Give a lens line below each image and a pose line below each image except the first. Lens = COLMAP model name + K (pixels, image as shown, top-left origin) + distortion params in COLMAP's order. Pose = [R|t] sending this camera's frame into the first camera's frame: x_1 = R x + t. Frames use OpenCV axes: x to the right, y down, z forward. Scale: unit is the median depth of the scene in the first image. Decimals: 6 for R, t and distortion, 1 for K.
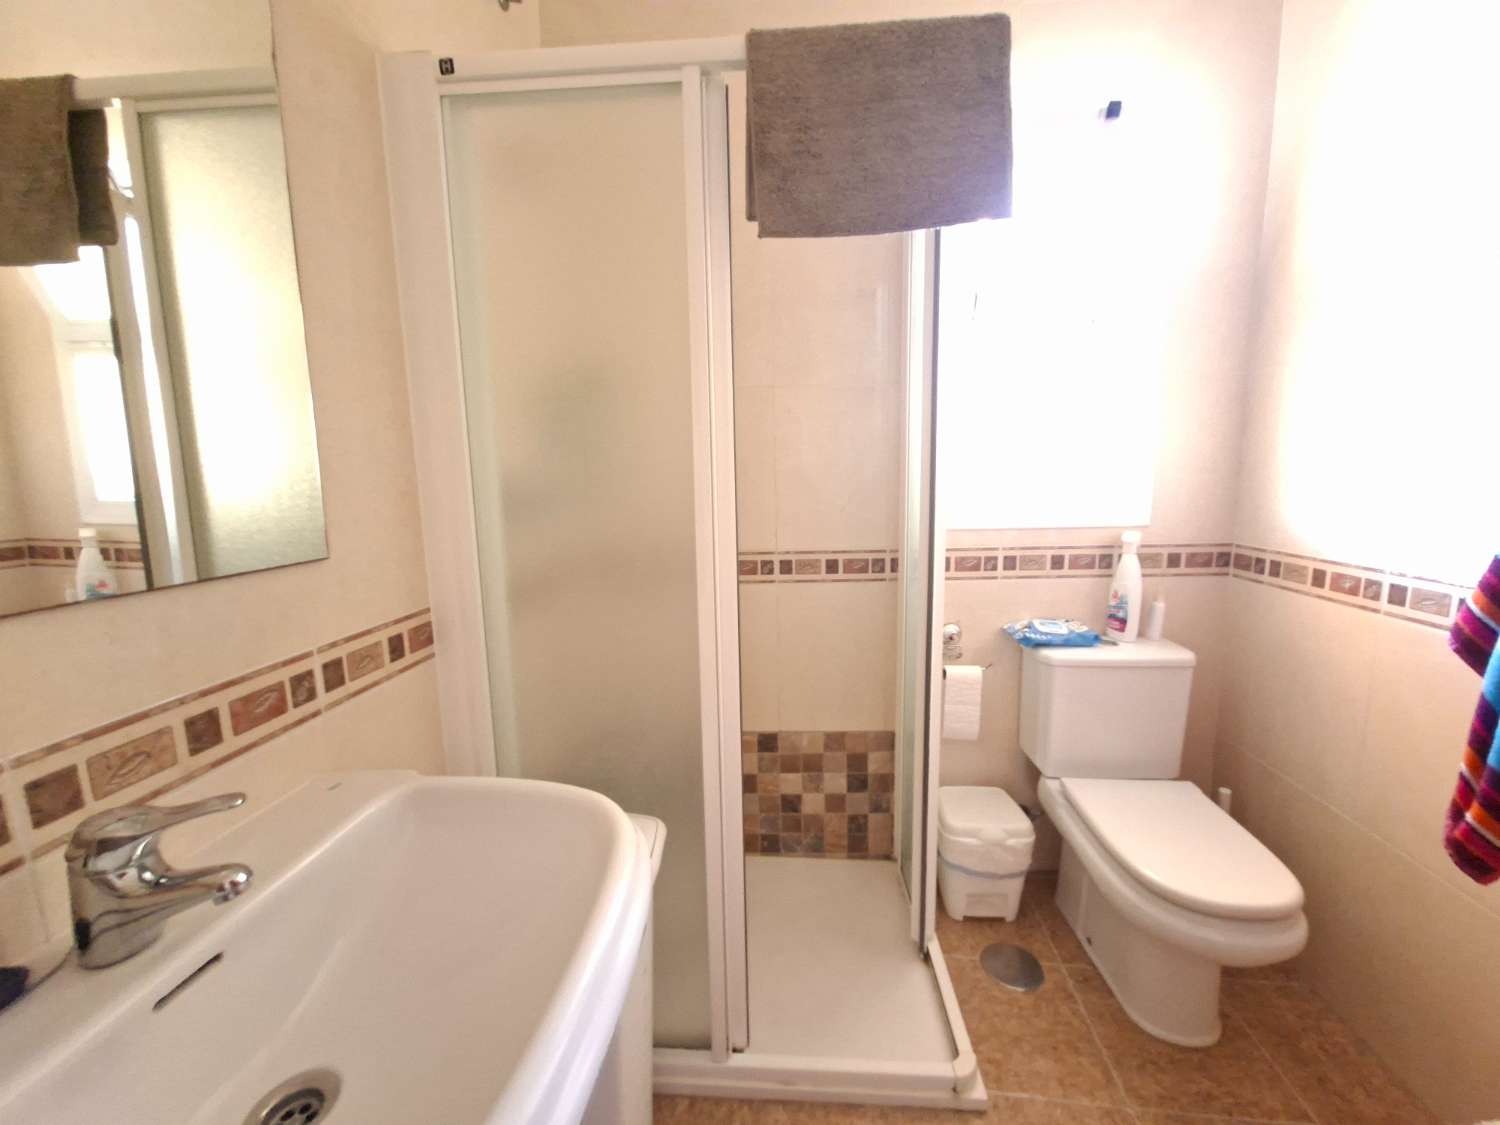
lens RADIAL K [[582.0, 0, 750.0], [0, 582.0, 562.5], [0, 0, 1]] dist [0.000550, 0.000226]
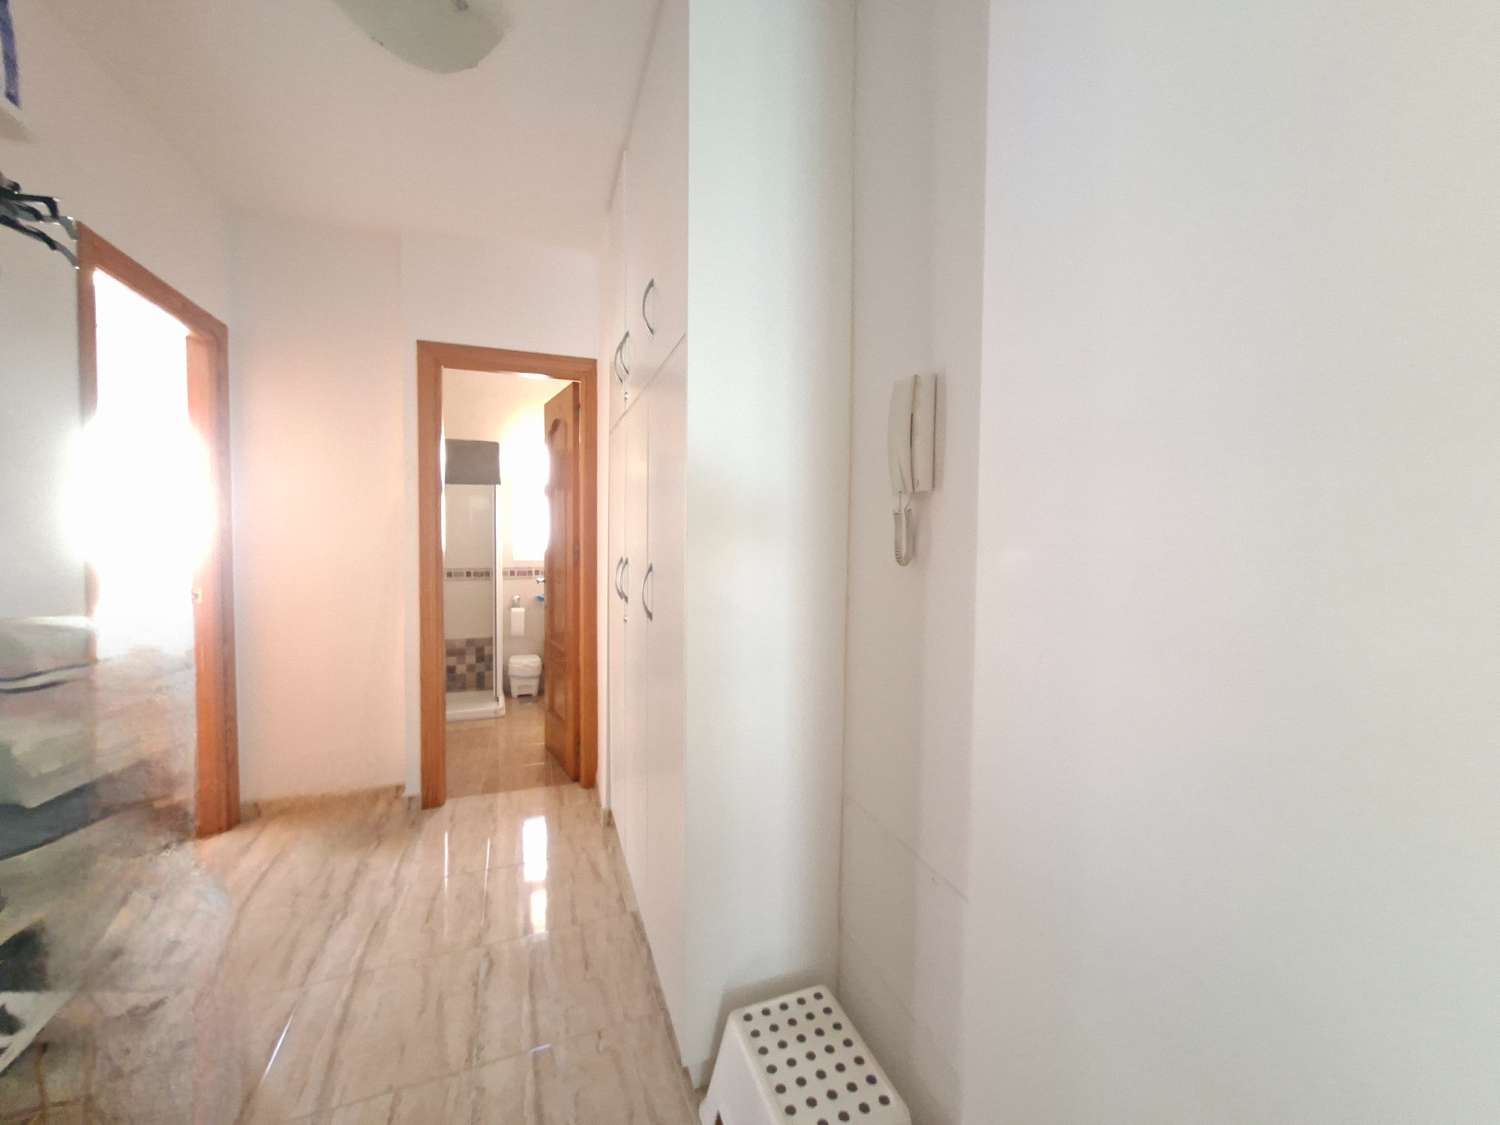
lens RADIAL K [[582.0, 0, 750.0], [0, 582.0, 562.5], [0, 0, 1]] dist [0.000550, 0.000226]
pose [[0.885638, 0.012049, 0.464221, 0.040824], [0.039531, 0.994078, -0.101219, 0.264990], [-0.462691, 0.107995, 0.879917, -1.897484]]
